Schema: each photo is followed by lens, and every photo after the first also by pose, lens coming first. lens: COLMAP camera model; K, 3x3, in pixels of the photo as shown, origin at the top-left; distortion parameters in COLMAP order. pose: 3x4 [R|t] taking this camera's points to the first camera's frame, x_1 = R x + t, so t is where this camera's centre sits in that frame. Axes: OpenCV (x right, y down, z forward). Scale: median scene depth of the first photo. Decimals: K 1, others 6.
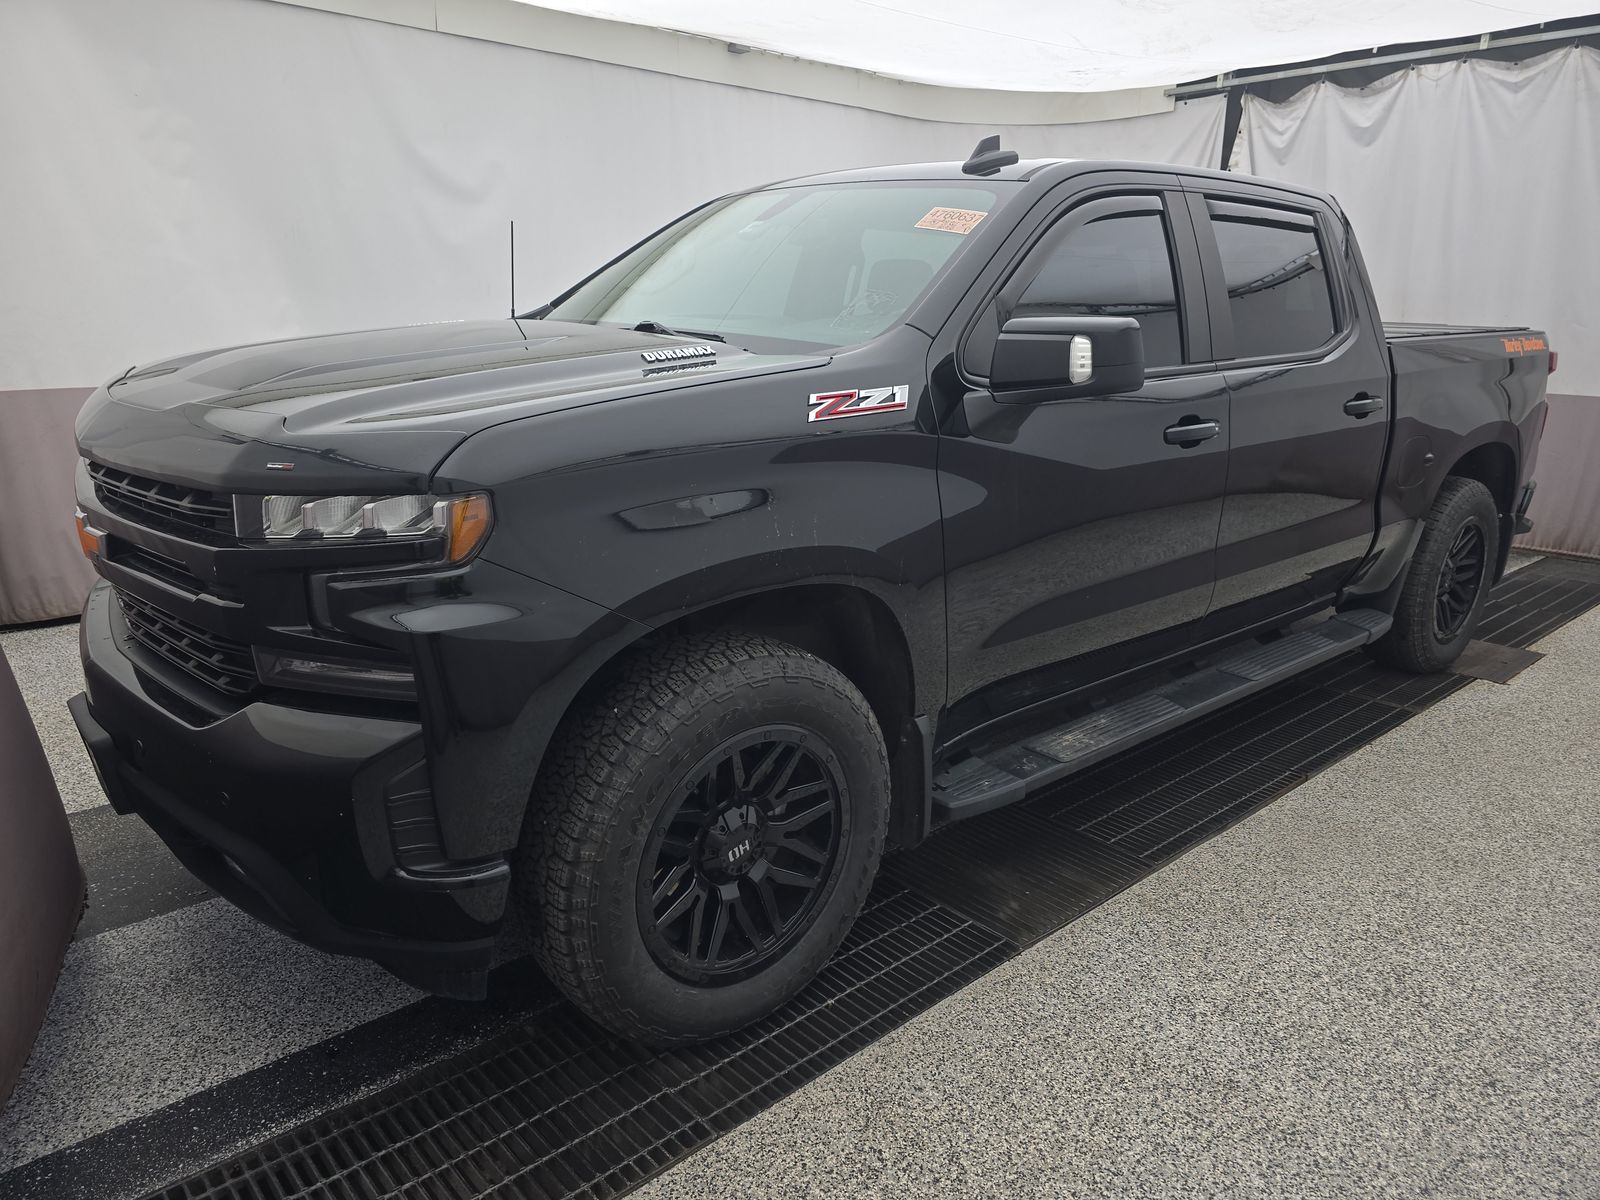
lens RADIAL K [[1097.6, 0, 800.0], [0, 1097.6, 600.0], [0, 0, 1]] dist [0.032322, -0.000432]
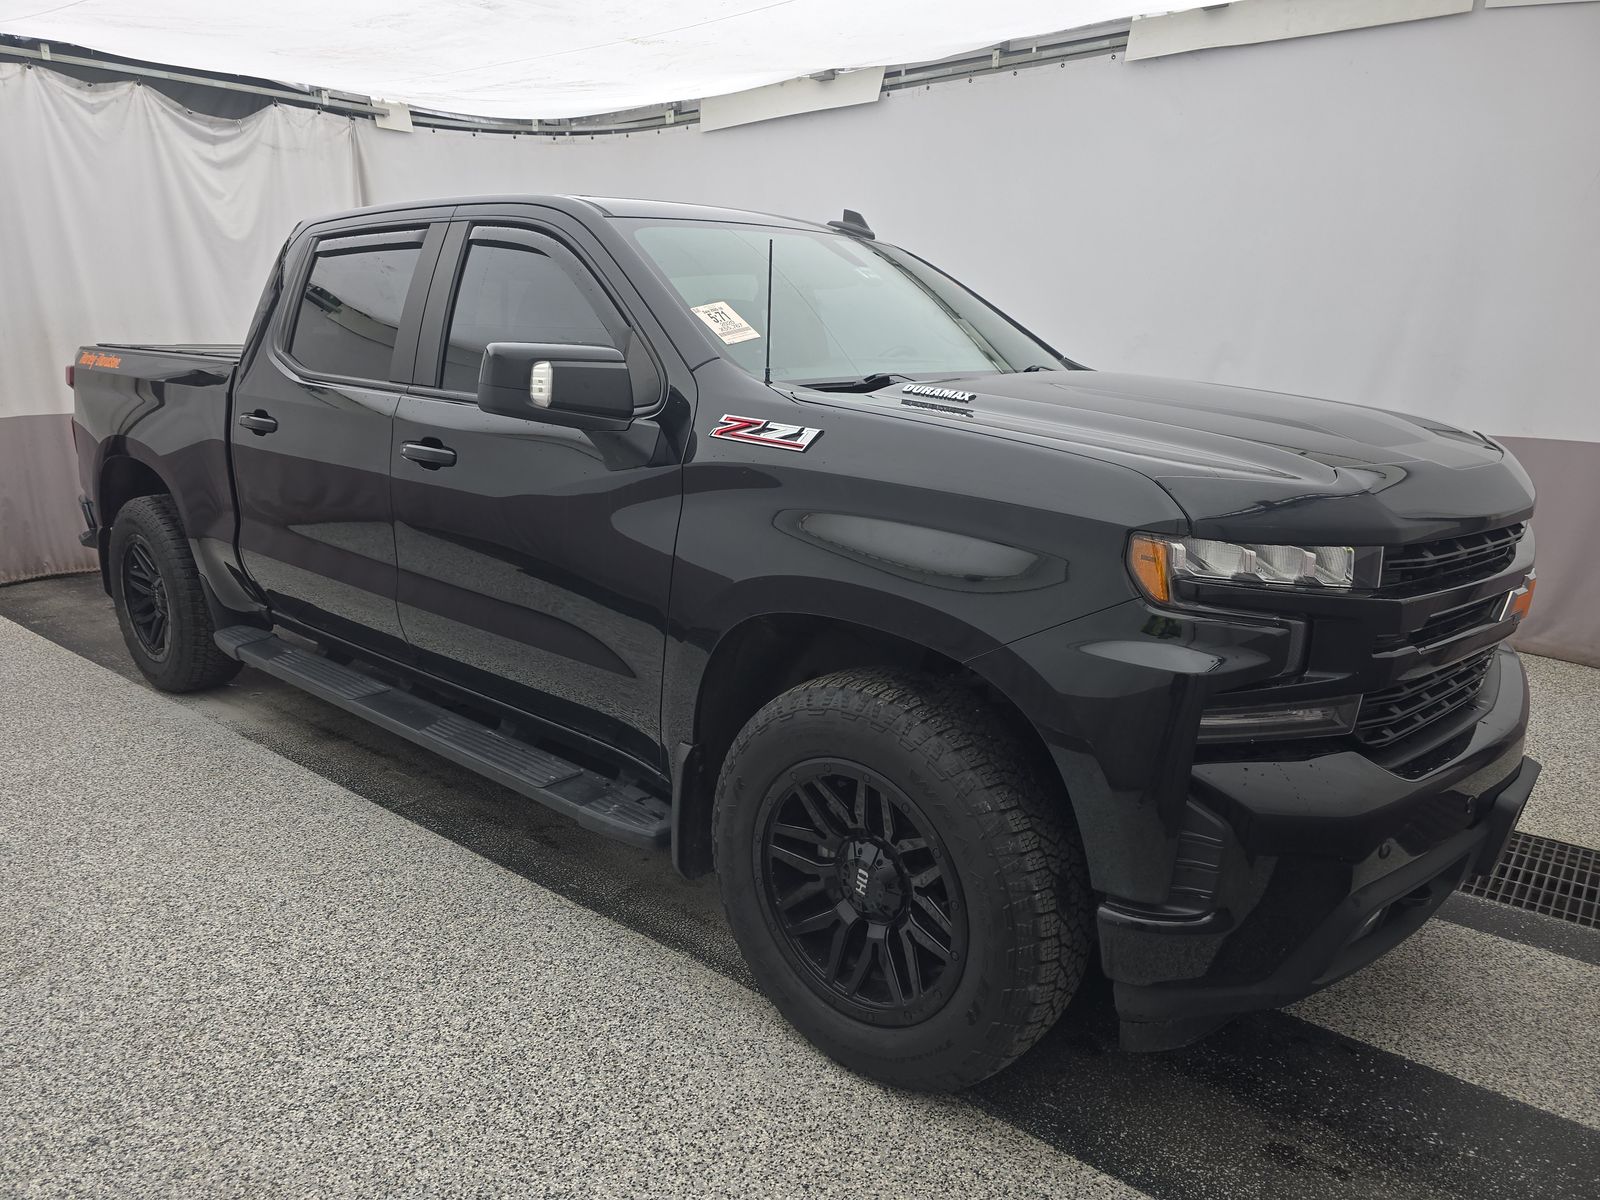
lens RADIAL K [[1066.6, 0, 789.0], [0, 1066.6, 595.1], [0, 0, 1]] dist [0.006605, 0.001082]
pose [[-0.142639, -0.272501, 0.951524, -0.922817], [0.261759, 0.916740, 0.301779, -0.331746], [-0.954535, 0.292115, -0.059433, 1.071900]]
